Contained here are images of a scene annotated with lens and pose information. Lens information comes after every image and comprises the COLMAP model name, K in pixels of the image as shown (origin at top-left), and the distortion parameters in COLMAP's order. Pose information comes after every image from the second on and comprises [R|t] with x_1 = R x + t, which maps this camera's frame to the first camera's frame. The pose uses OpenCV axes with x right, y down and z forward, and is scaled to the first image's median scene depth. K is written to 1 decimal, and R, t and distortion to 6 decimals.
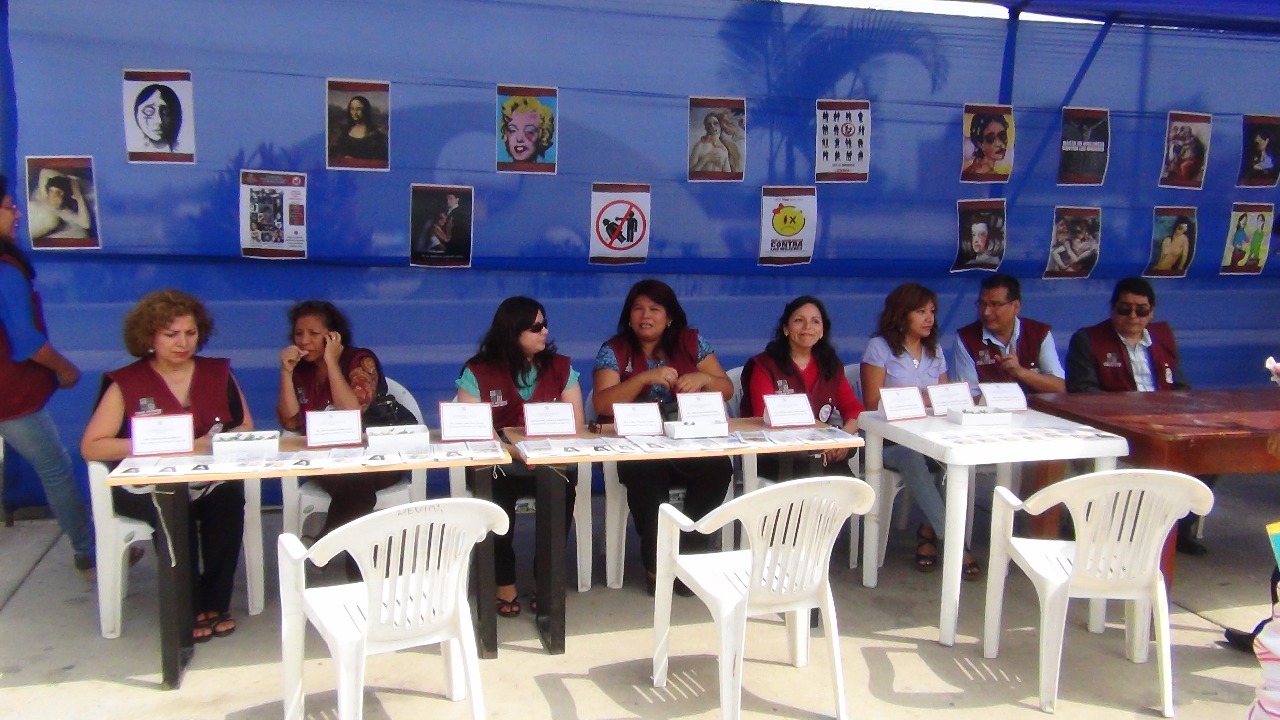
lens RADIAL K [[1057.3, 0, 640.0], [0, 1057.3, 360.0], [0, 0, 1]] dist [-0.034576, 0.016237]
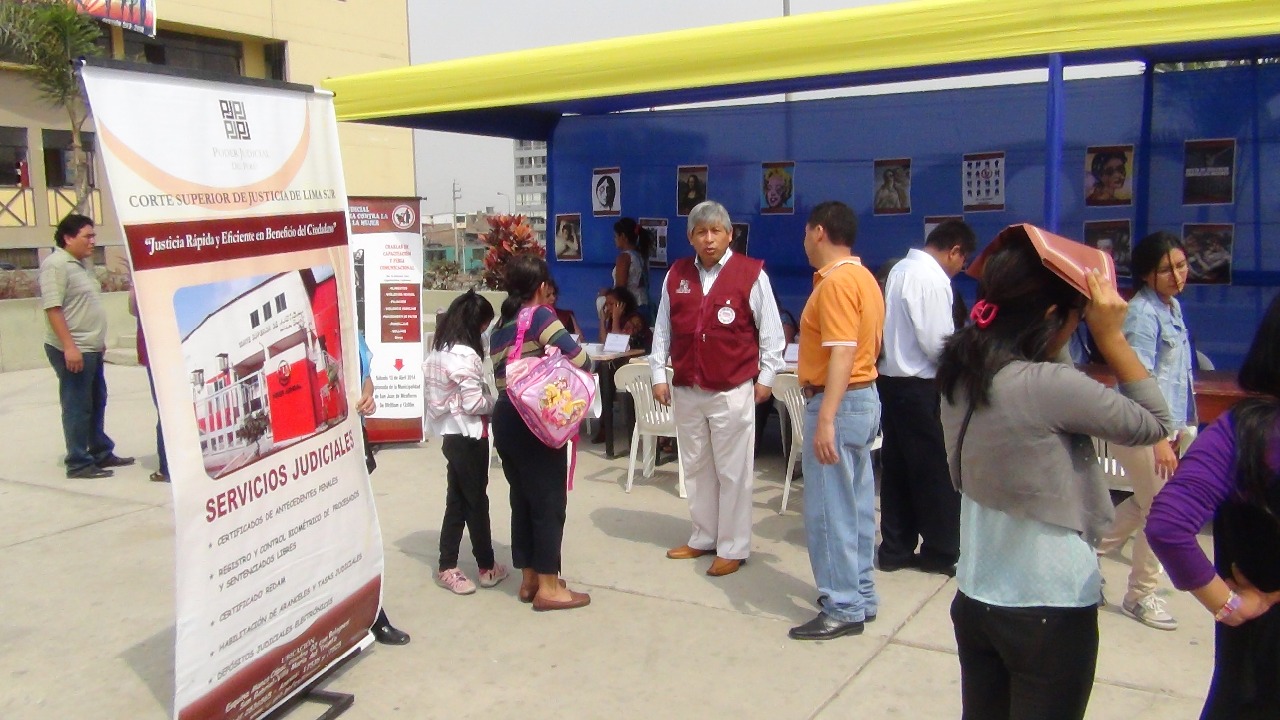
lens RADIAL K [[1057.3, 0, 640.0], [0, 1057.3, 360.0], [0, 0, 1]] dist [-0.034576, 0.016237]
pose [[0.697559, 0.066133, -0.713469, 0.878900], [-0.070767, 0.997222, 0.023245, 0.025137], [0.713024, 0.034276, 0.700301, -0.280084]]
